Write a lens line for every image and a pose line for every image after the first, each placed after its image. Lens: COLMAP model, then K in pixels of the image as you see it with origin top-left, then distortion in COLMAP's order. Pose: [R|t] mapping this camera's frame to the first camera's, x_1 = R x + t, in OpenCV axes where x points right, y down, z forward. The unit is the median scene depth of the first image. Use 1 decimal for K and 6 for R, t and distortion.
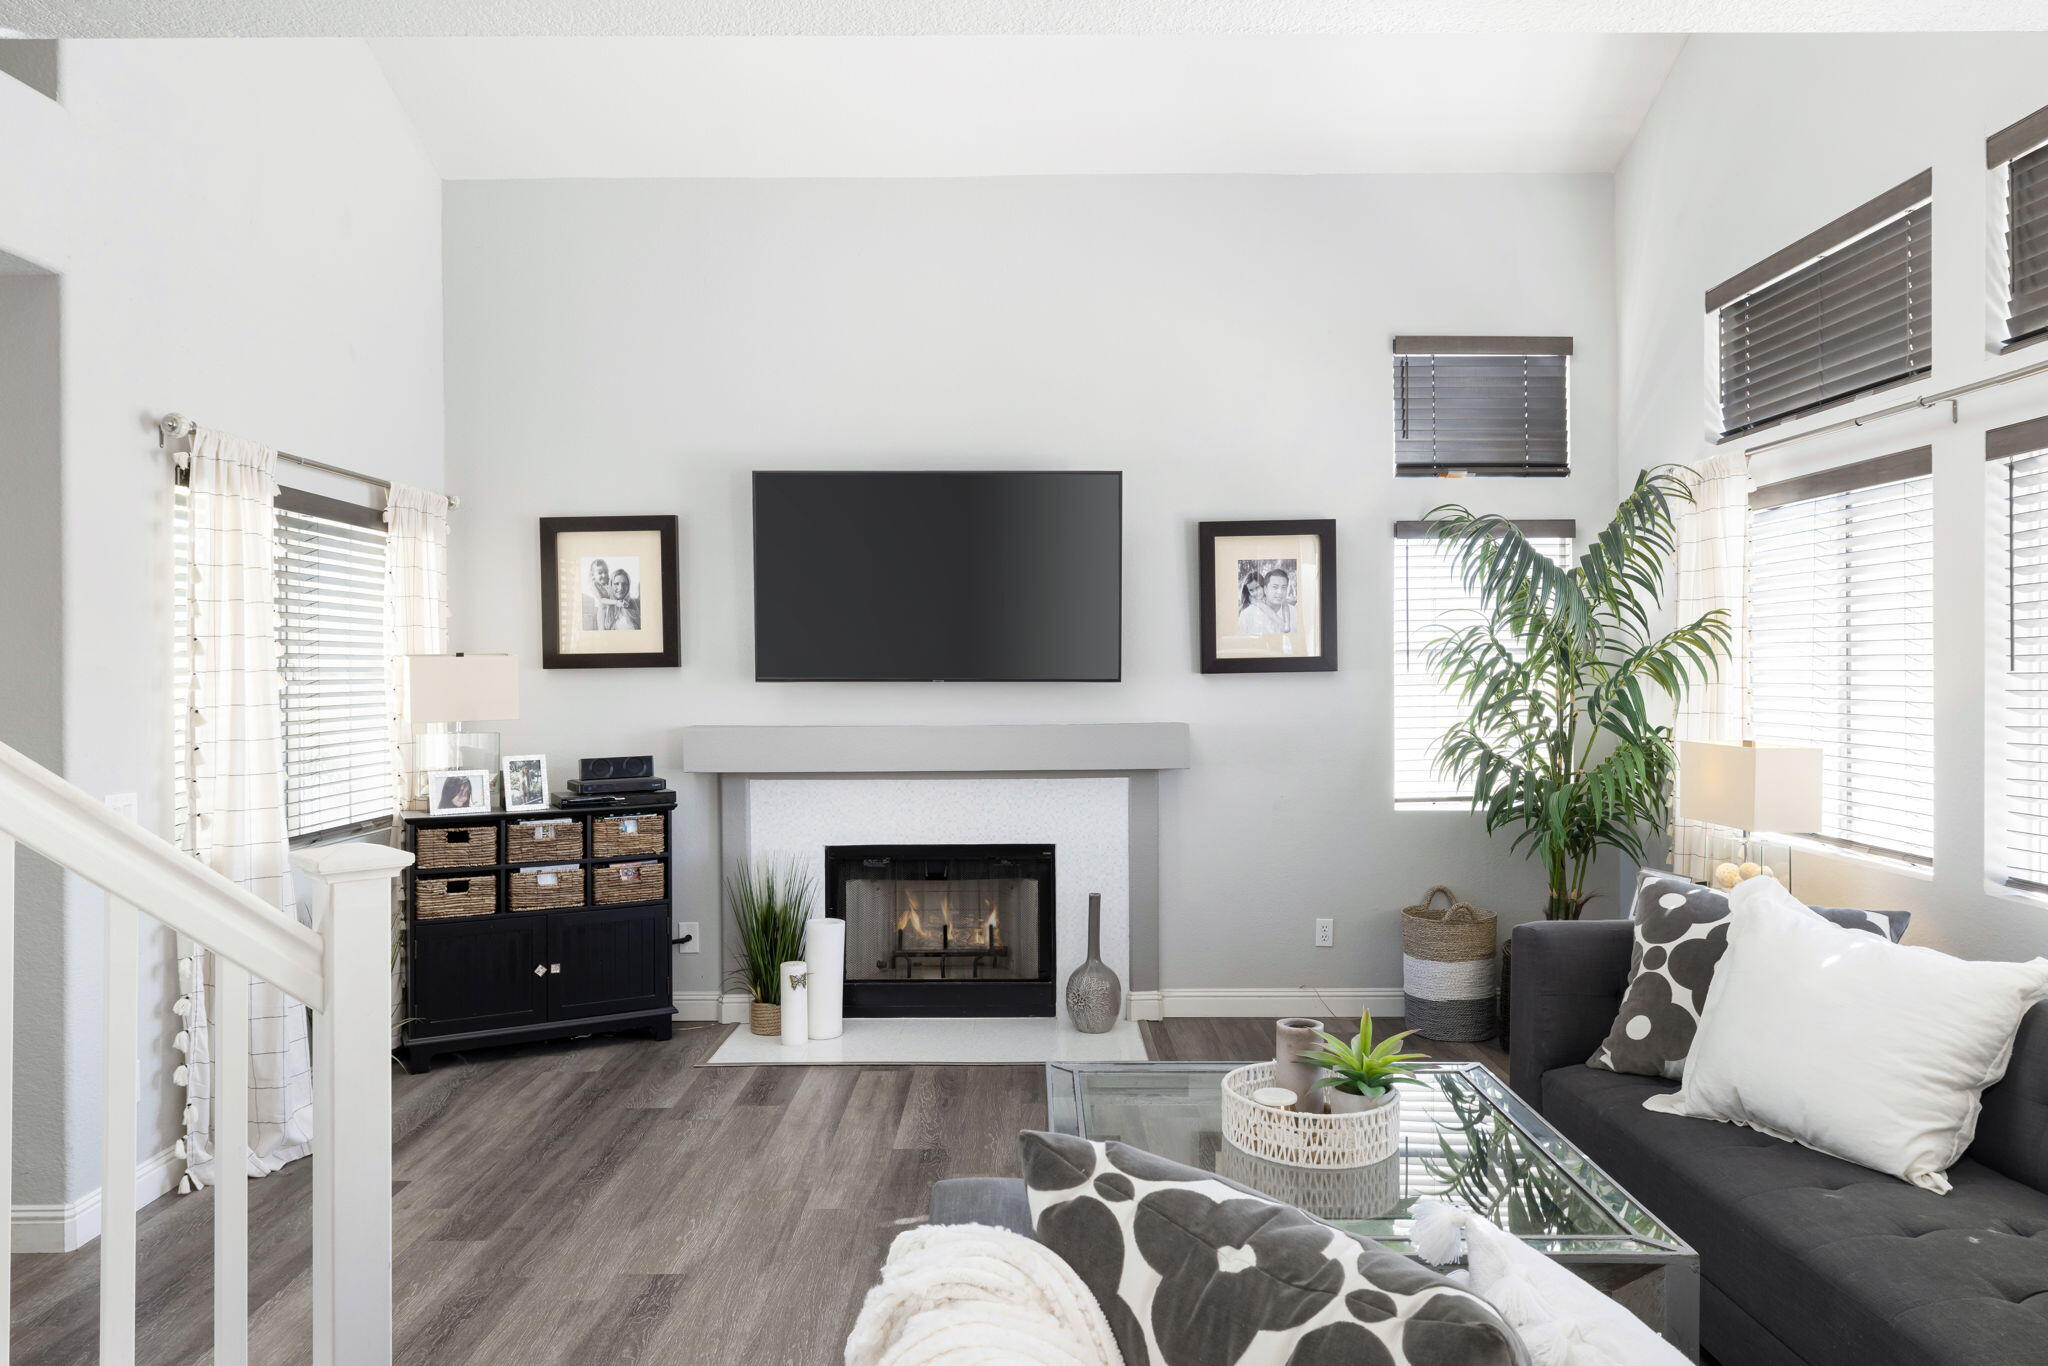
lens RADIAL K [[1314.2, 0, 1029.6], [0, 1314.2, 669.9], [0, 0, 1]] dist [-0.011686, 0.004682]
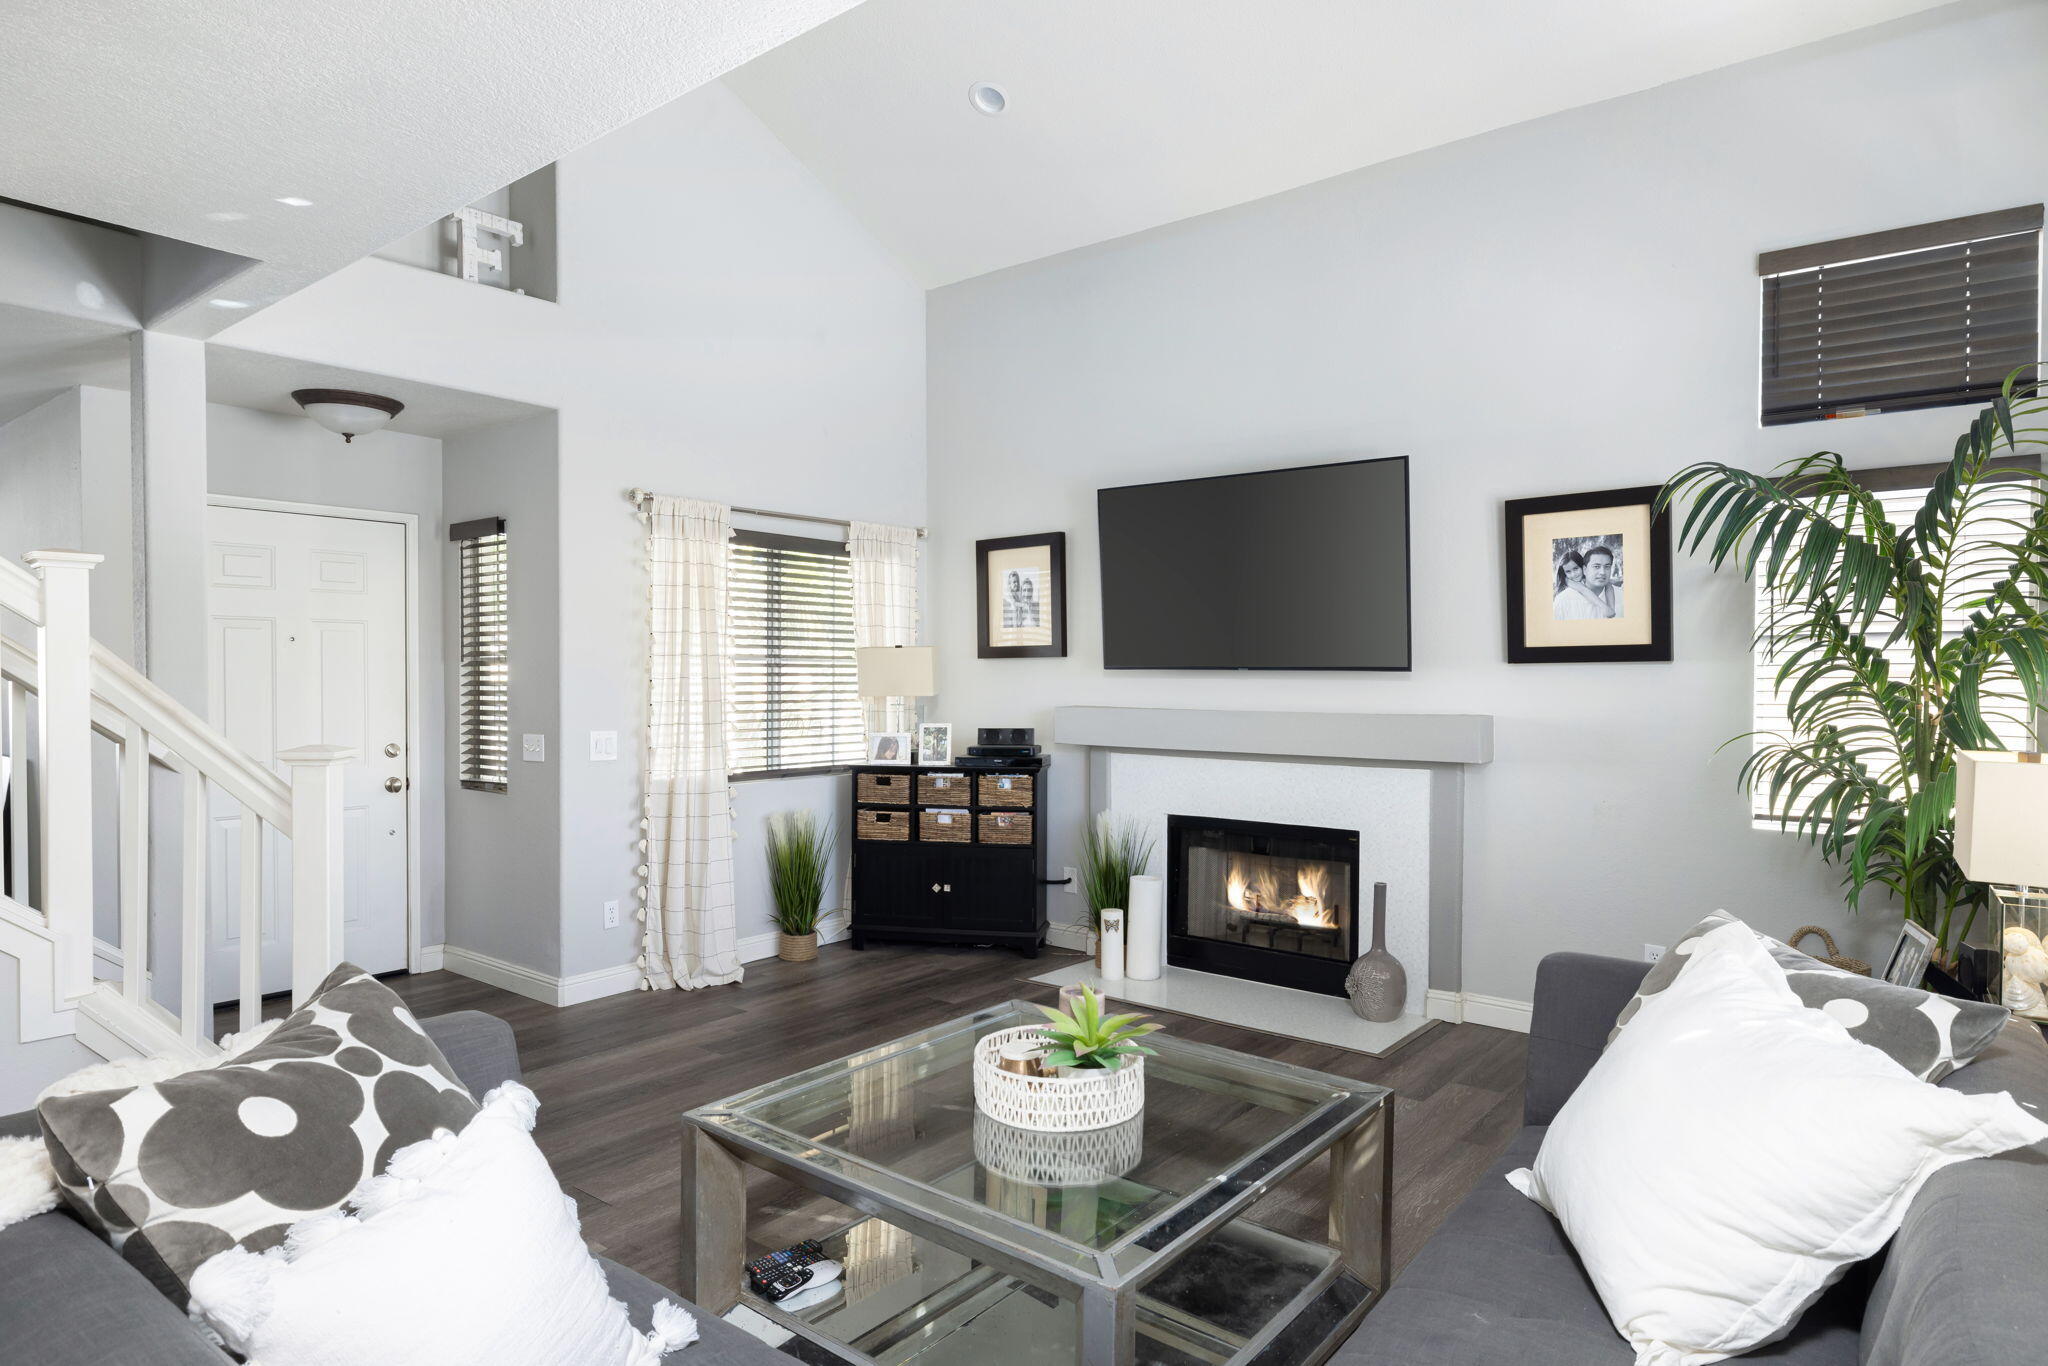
lens RADIAL K [[1166.0, 0, 1032.8], [0, 1166.0, 689.2], [0, 0, 1]] dist [0.001182, -0.003401]
pose [[0.780875, 0.016402, -0.624472, 0.403647], [-0.009006, 0.999847, 0.015000, 0.012406], [0.624623, -0.006089, 0.780903, 0.147109]]
